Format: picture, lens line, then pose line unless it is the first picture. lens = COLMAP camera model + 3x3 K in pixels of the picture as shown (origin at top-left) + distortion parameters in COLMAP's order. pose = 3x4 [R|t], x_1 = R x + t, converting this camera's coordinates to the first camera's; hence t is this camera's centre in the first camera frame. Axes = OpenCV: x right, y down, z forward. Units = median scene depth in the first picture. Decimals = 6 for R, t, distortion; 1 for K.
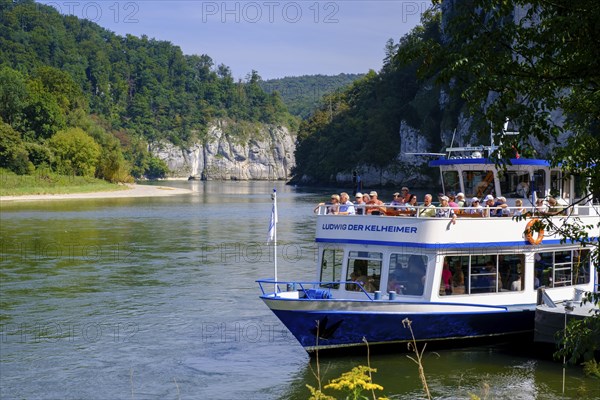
lens RADIAL K [[780.5, 0, 300.0], [0, 780.5, 200.0], [0, 0, 1]] dist [0.017767, -0.078363]
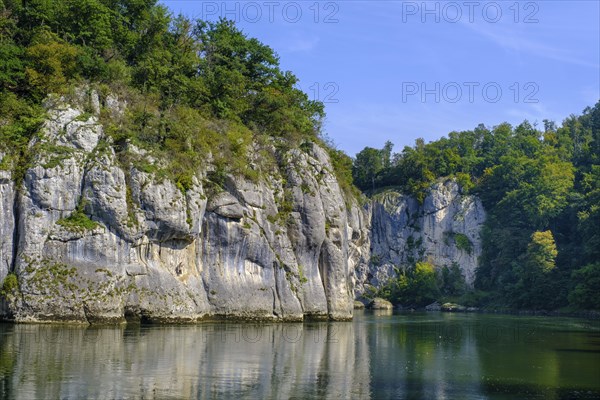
lens RADIAL K [[780.5, 0, 300.0], [0, 780.5, 200.0], [0, 0, 1]] dist [0.017767, -0.078363]
pose [[0.998392, 0.021155, 0.052587, -0.046744], [-0.012634, 0.987458, -0.157377, -0.024570], [-0.055256, 0.156459, 0.986138, 0.729324]]
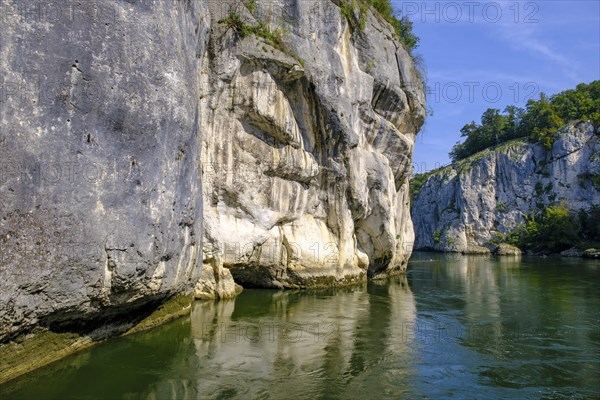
lens RADIAL K [[413.9, 0, 300.0], [0, 413.9, 200.0], [0, 0, 1]] dist [0.008241, 0.004408]
pose [[0.945672, -0.028707, -0.323853, 0.015315], [-0.016654, 0.990510, -0.136431, -0.034855], [0.324696, 0.134412, 0.936219, 1.042835]]
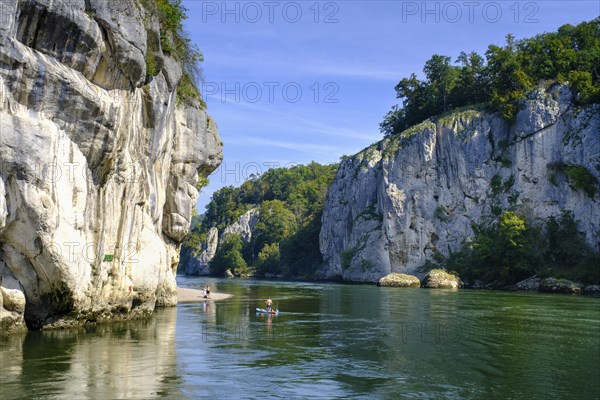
lens RADIAL K [[702.0, 0, 300.0], [0, 702.0, 200.0], [0, 0, 1]] dist [0.017378, -0.005810]
pose [[0.988627, -0.009644, -0.150077, 0.052100], [-0.010607, 0.990984, -0.133557, -0.035123], [0.150012, 0.133630, 0.979612, 1.048236]]
